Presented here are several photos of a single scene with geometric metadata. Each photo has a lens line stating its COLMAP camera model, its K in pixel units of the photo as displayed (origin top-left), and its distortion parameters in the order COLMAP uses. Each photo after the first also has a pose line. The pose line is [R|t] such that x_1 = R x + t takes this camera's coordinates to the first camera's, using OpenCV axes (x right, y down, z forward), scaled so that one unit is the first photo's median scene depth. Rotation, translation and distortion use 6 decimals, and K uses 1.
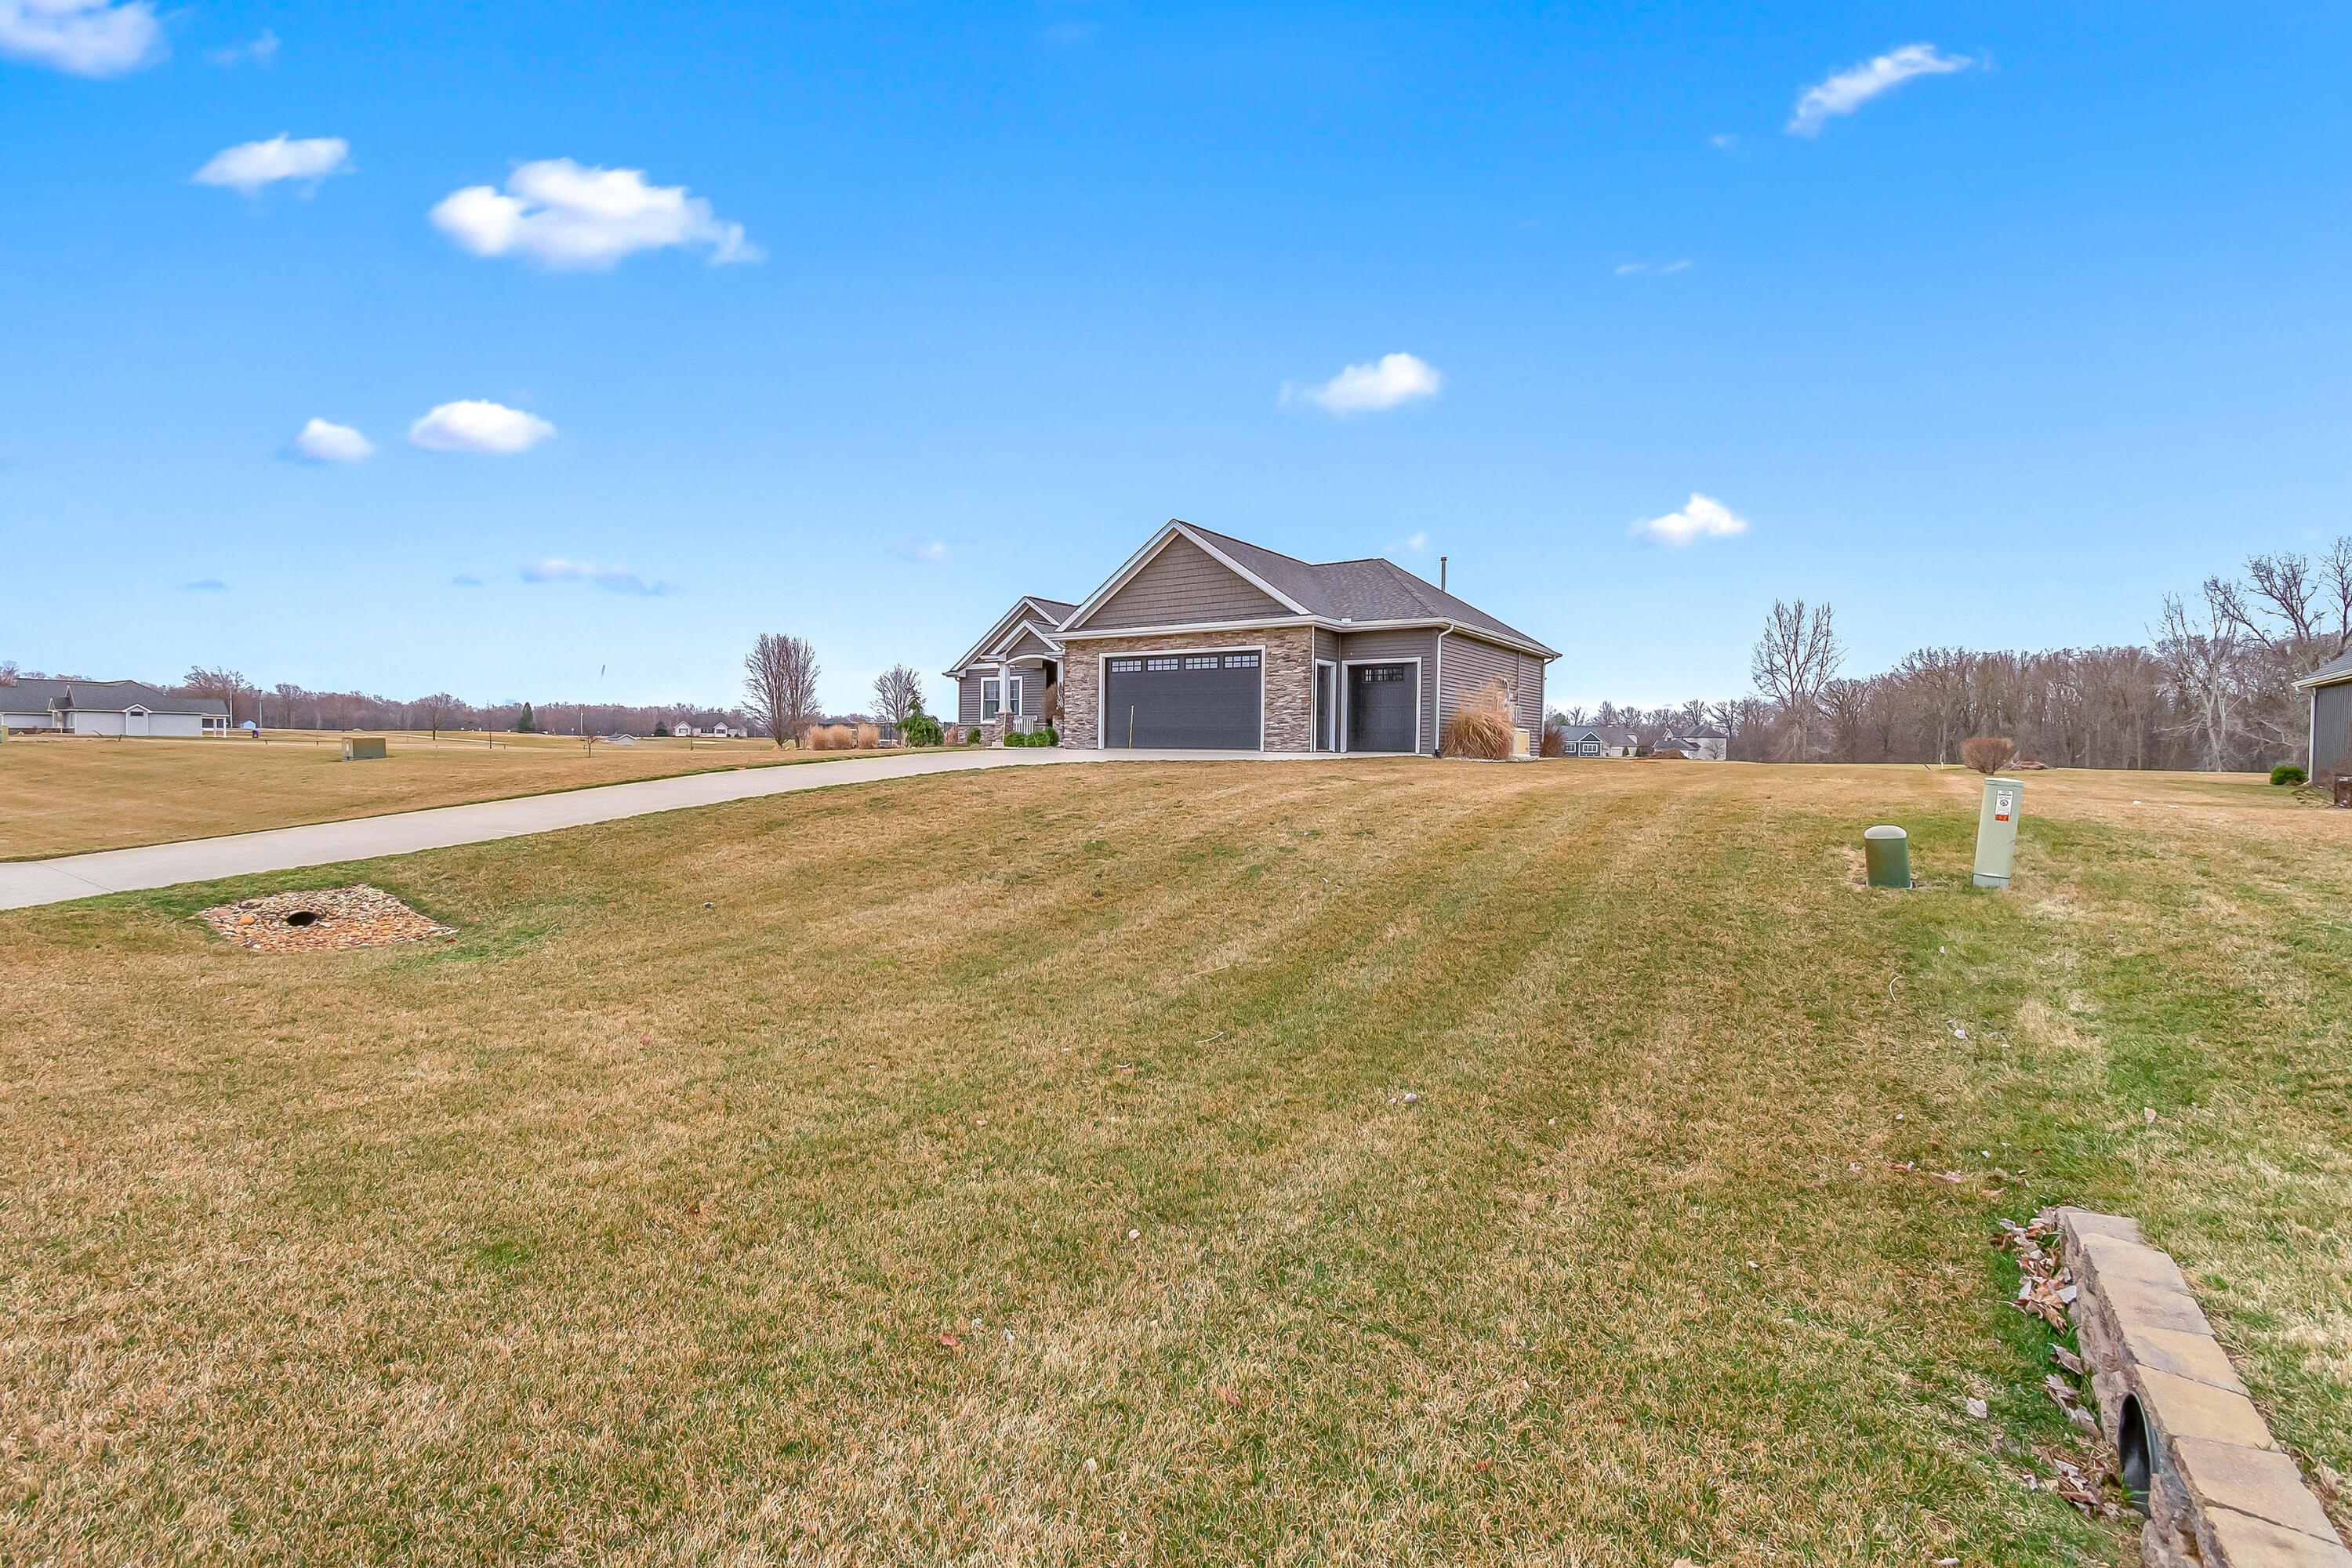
lens RADIAL K [[1043.8, 0, 1183.4], [0, 1043.8, 764.7], [0, 0, 1]] dist [0.010165, -0.005618]
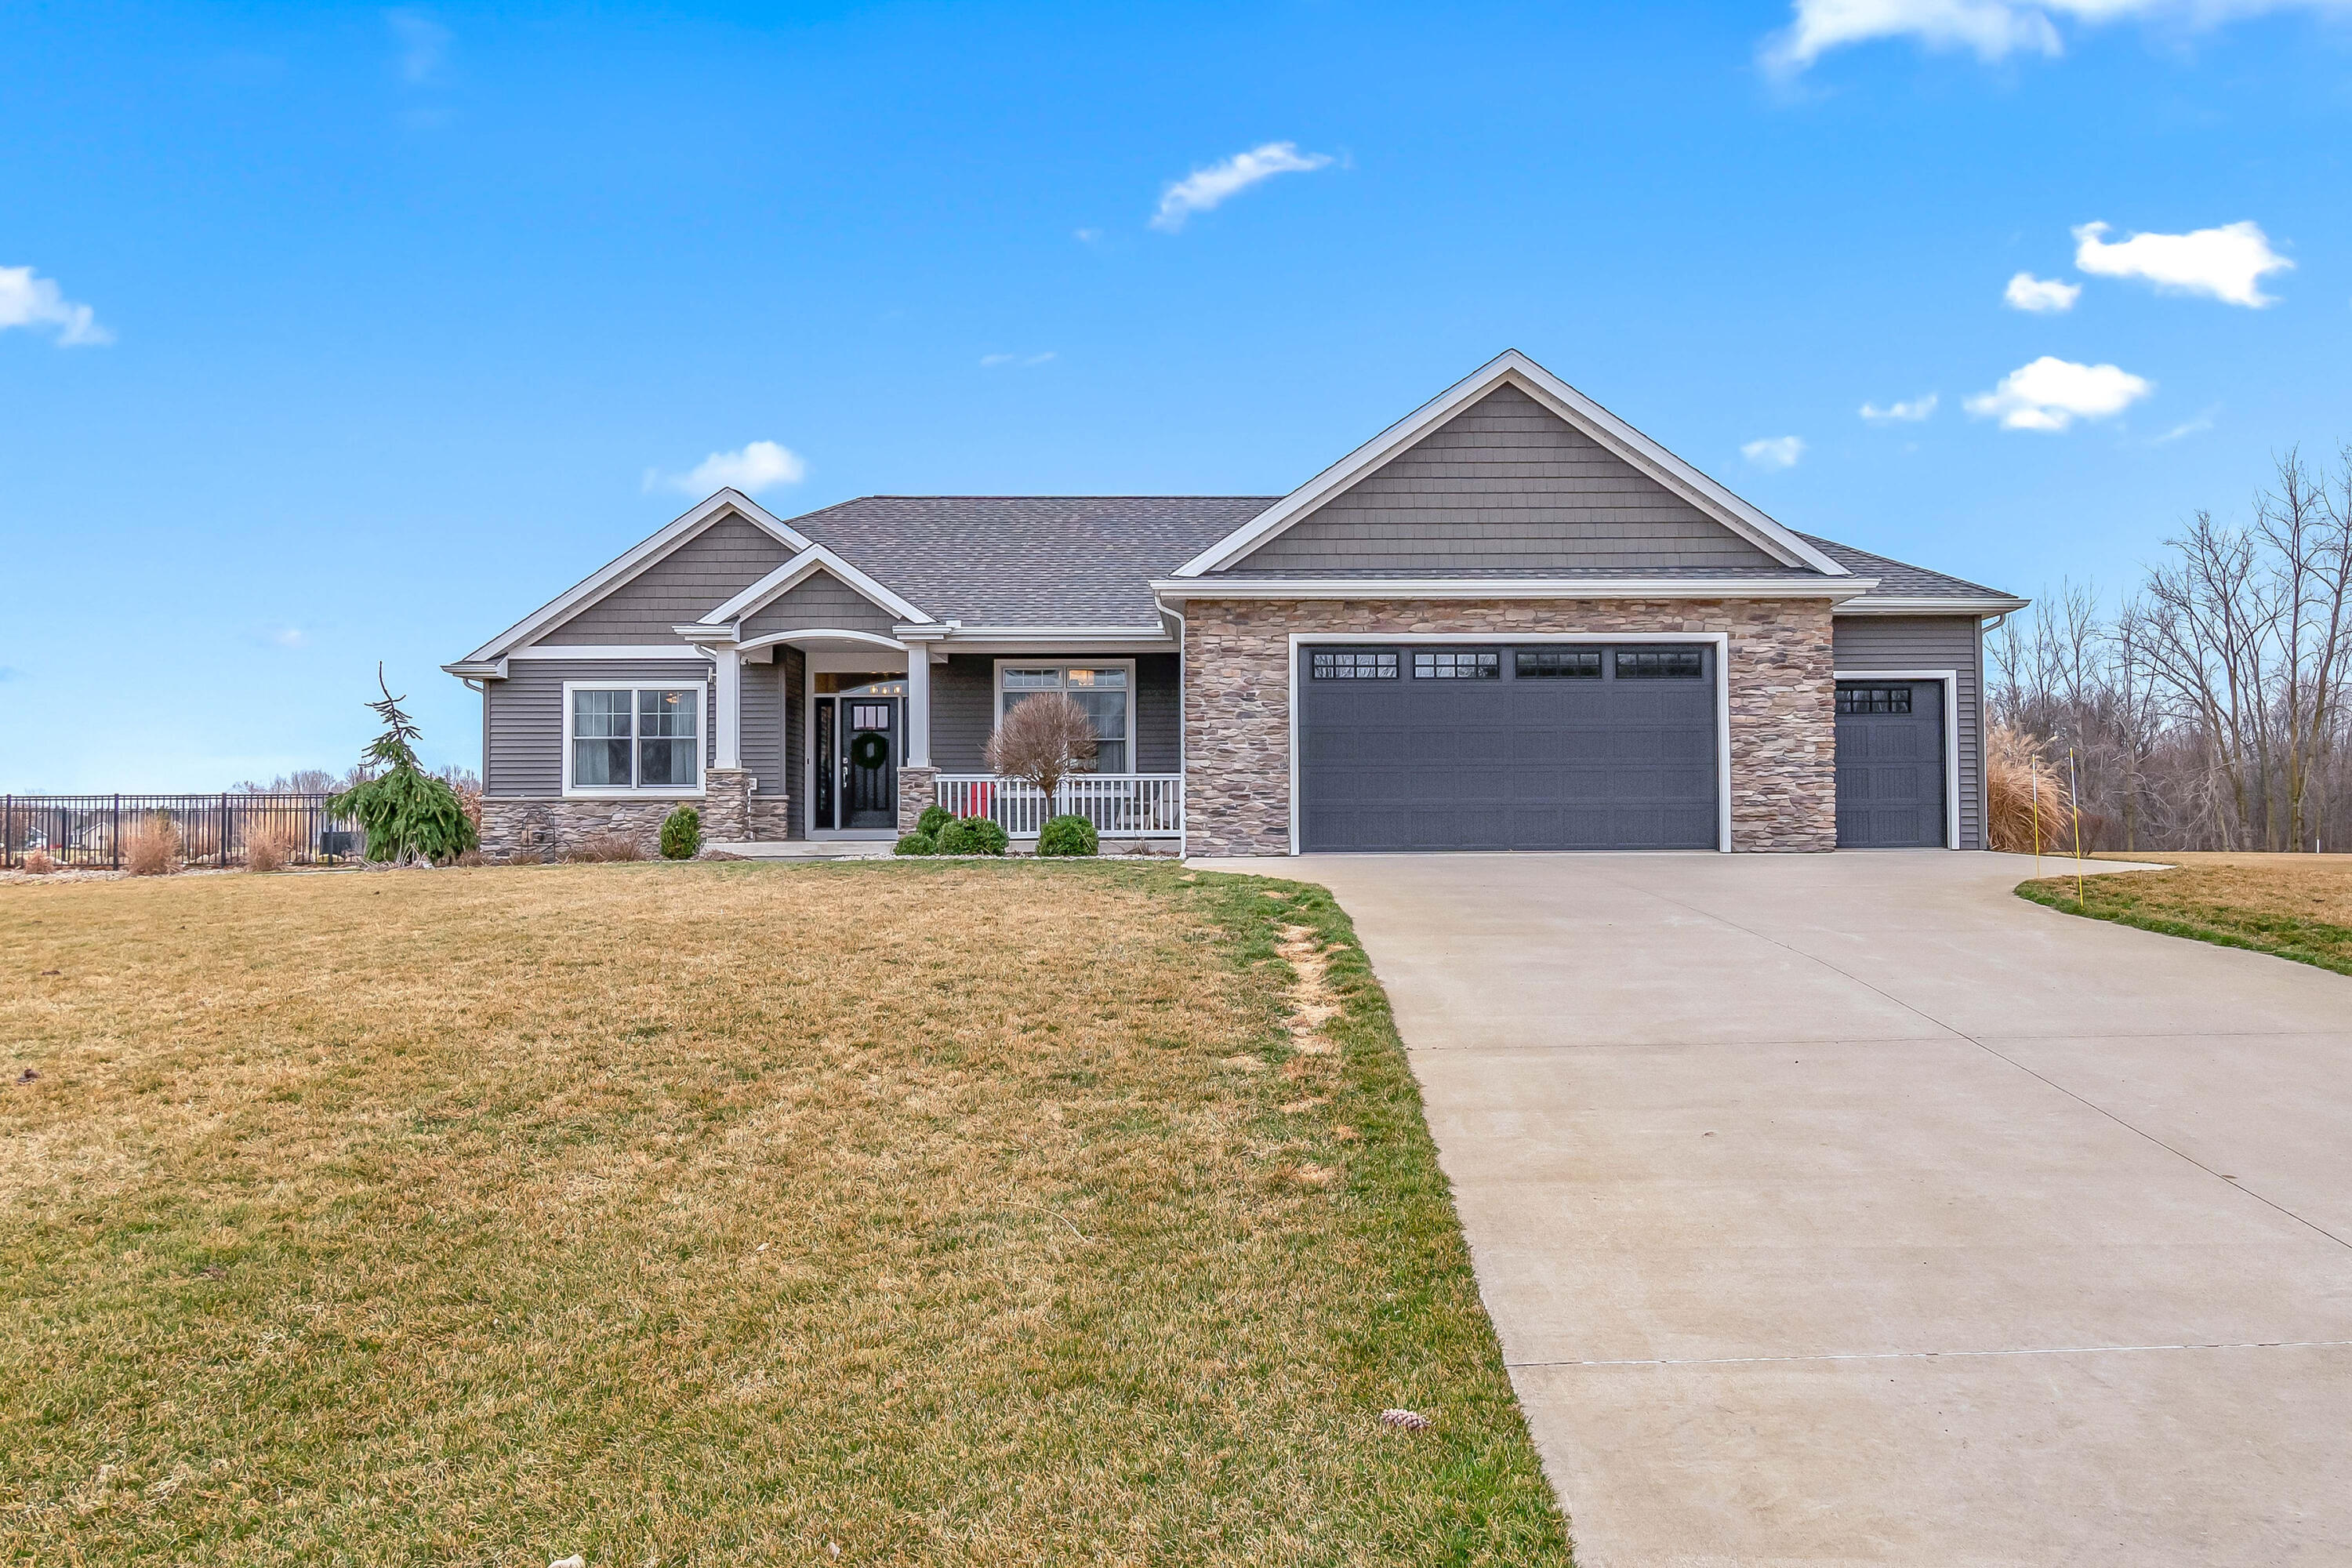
lens RADIAL K [[1783.0, 0, 1310.0], [0, 1783.0, 778.2], [0, 0, 1]] dist [0.004701, 0.000130]
pose [[0.803618, 0.004108, 0.595132, -0.525378], [0.026101, 0.998771, -0.042138, -0.015988], [-0.594573, 0.049396, 0.802523, 0.418197]]
